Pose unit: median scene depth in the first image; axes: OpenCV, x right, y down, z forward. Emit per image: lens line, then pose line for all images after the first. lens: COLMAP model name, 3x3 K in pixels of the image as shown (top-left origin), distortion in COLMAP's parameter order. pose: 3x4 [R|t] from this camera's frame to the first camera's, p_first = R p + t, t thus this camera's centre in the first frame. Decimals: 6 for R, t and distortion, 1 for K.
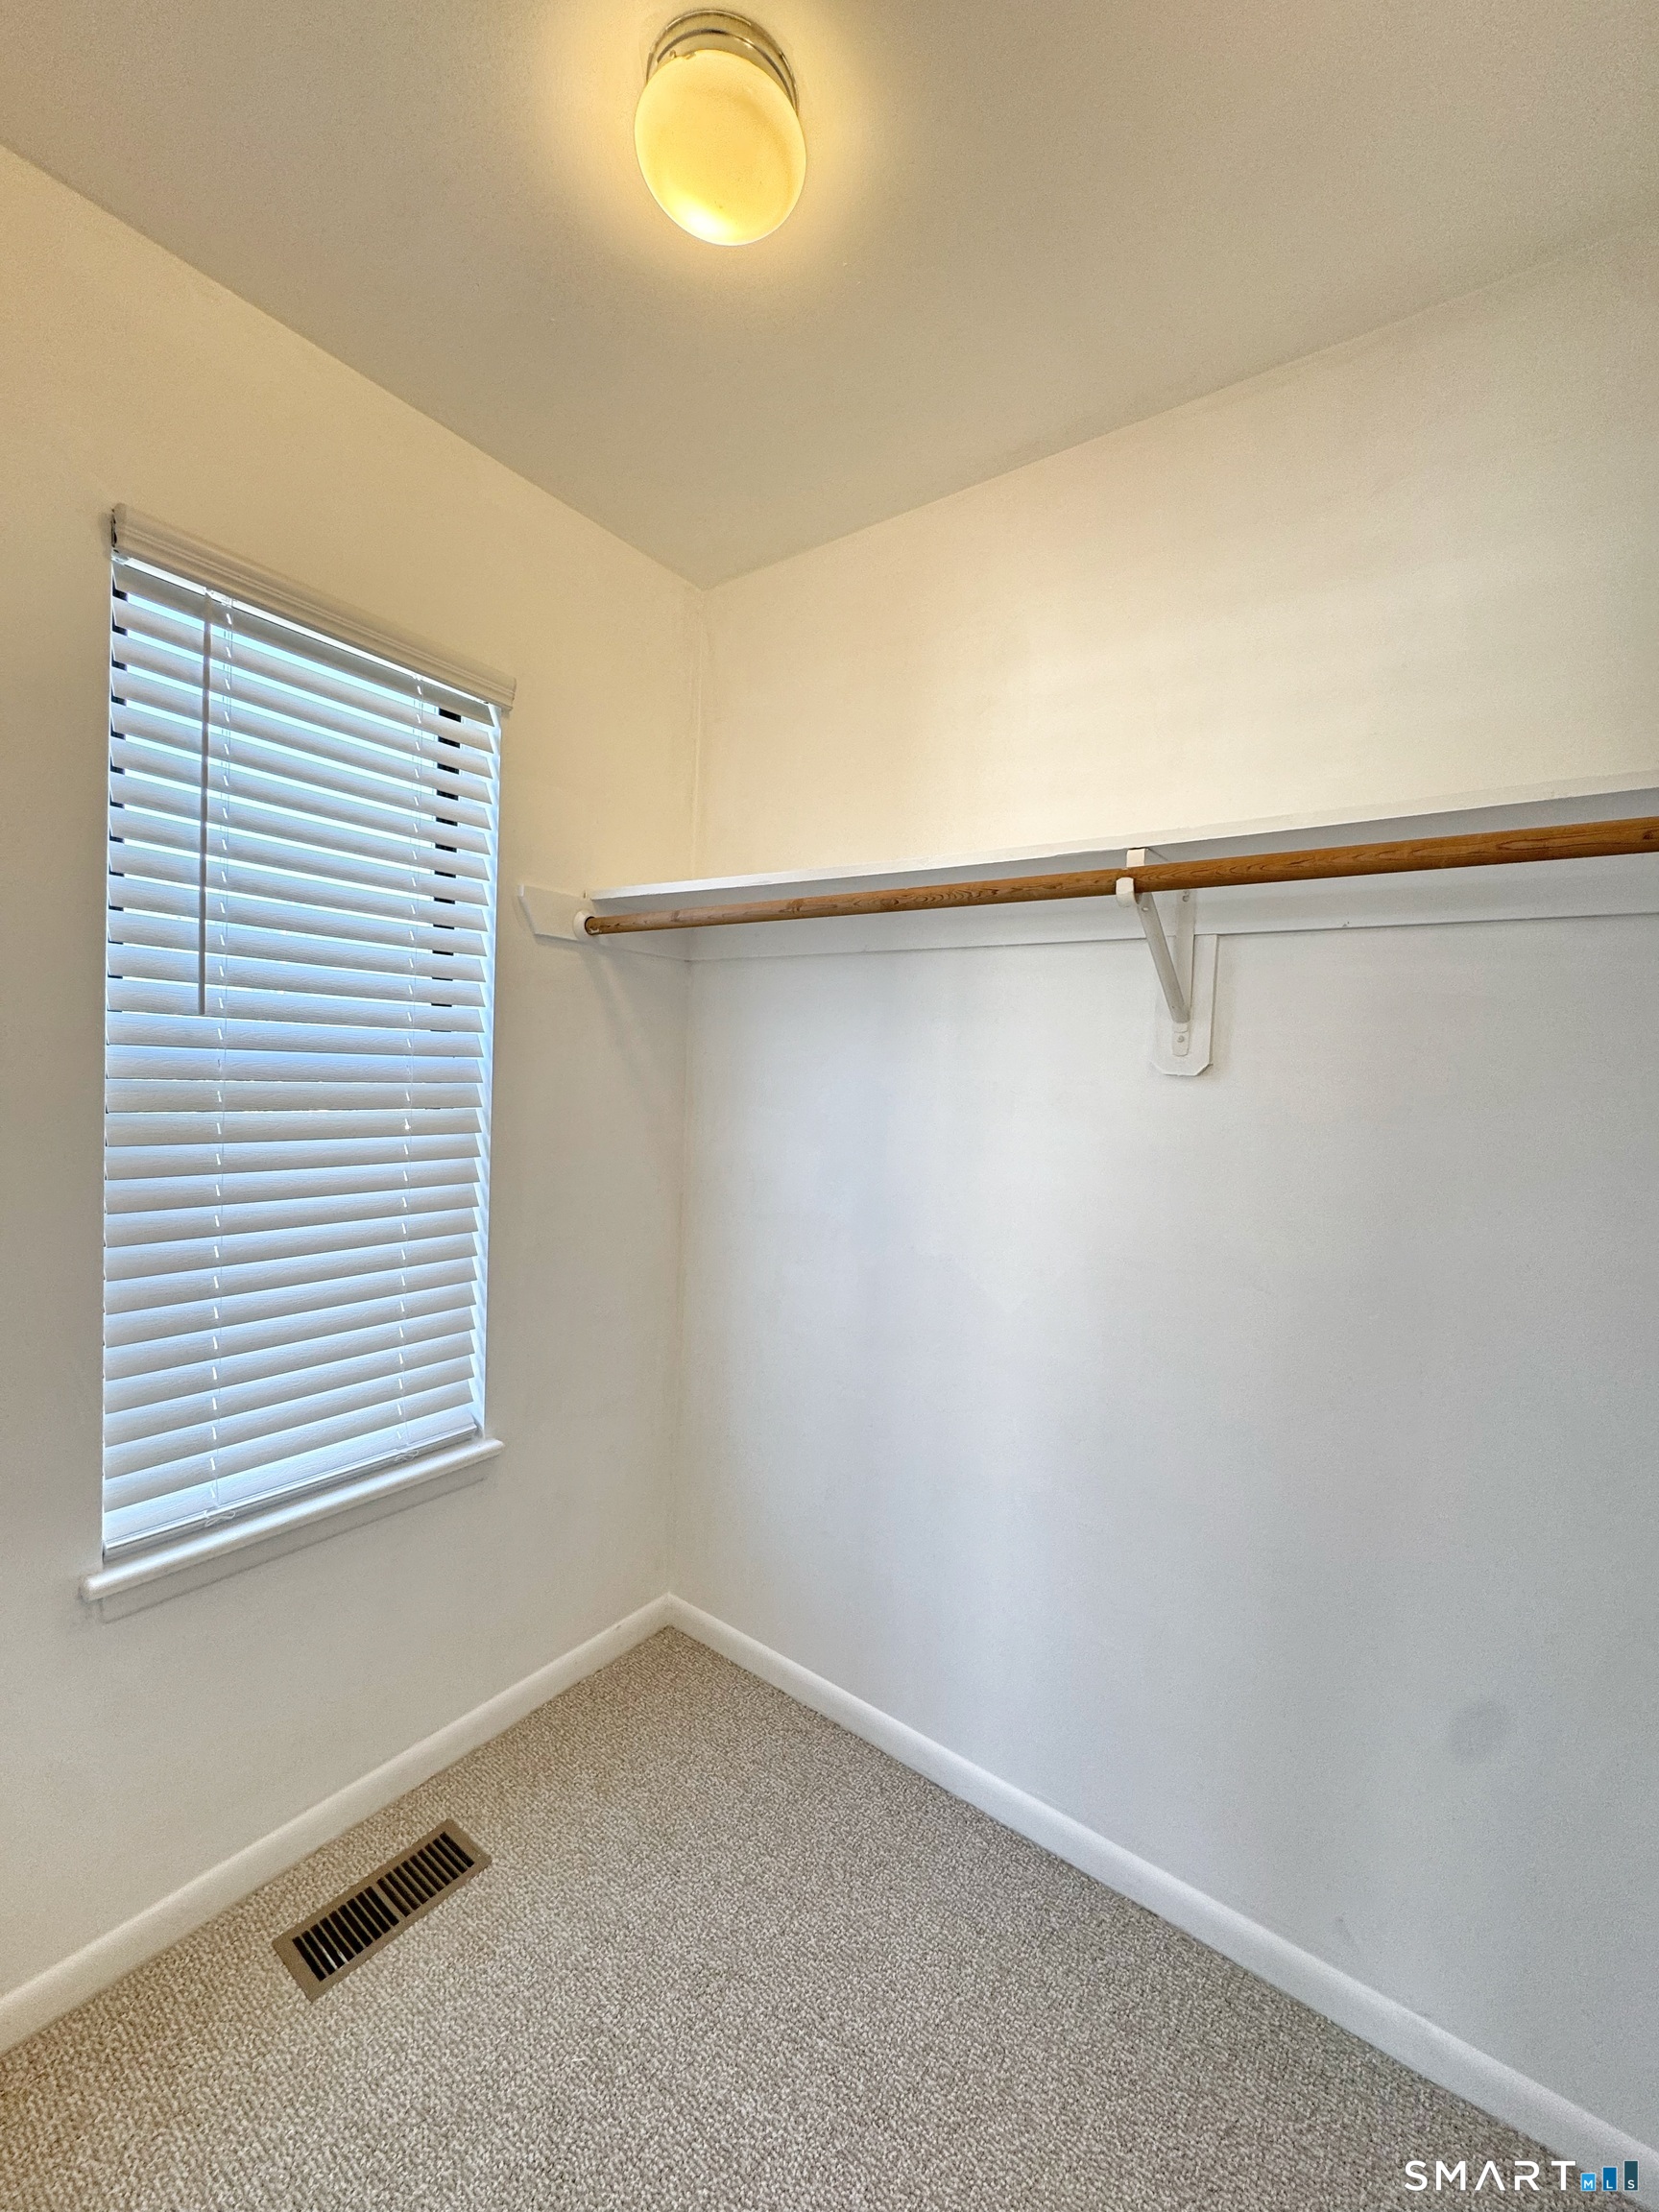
lens RADIAL K [[884.8, 0, 828.3], [0, 884.8, 1099.7], [0, 0, 1]] dist [-0.002395, 0.000334]
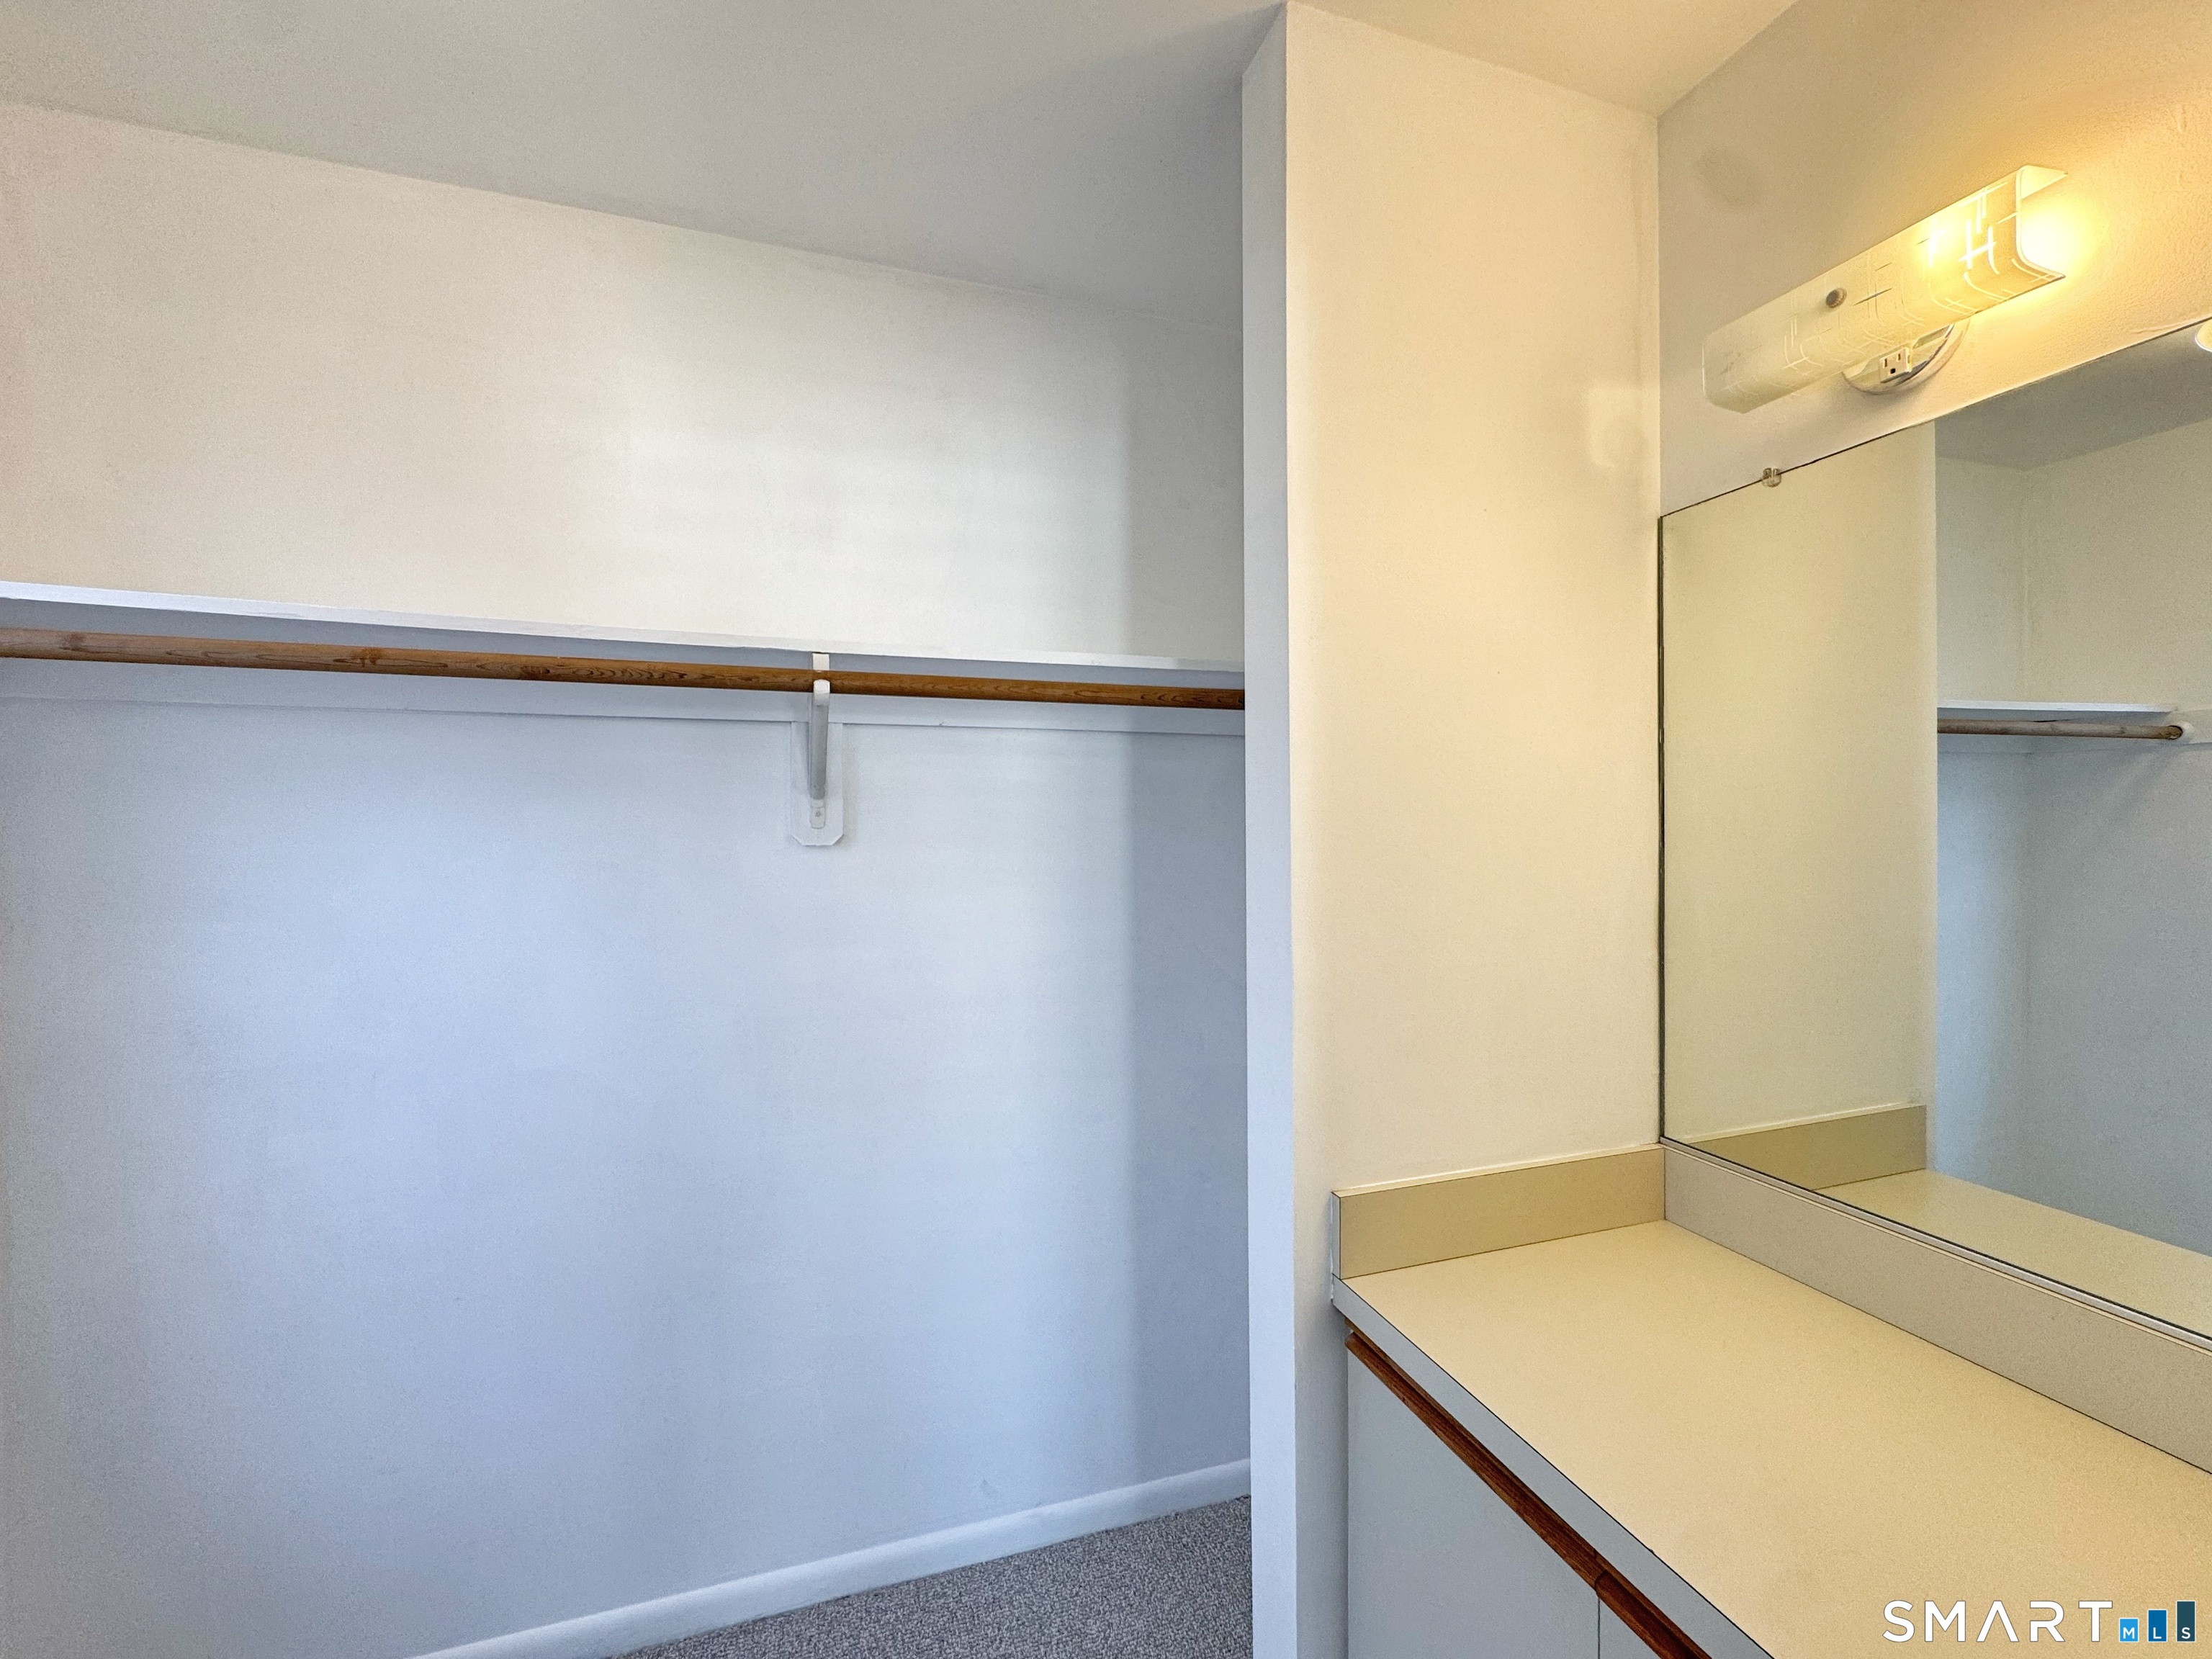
lens RADIAL K [[884.8, 0, 1106.5], [0, 884.8, 828.8], [0, 0, 1]] dist [-0.002395, 0.000334]
pose [[0.580590, -0.049466, 0.812692, -0.328126], [0.061444, 0.997968, 0.016847, -0.049468], [-0.811874, 0.040154, 0.582450, 0.047511]]
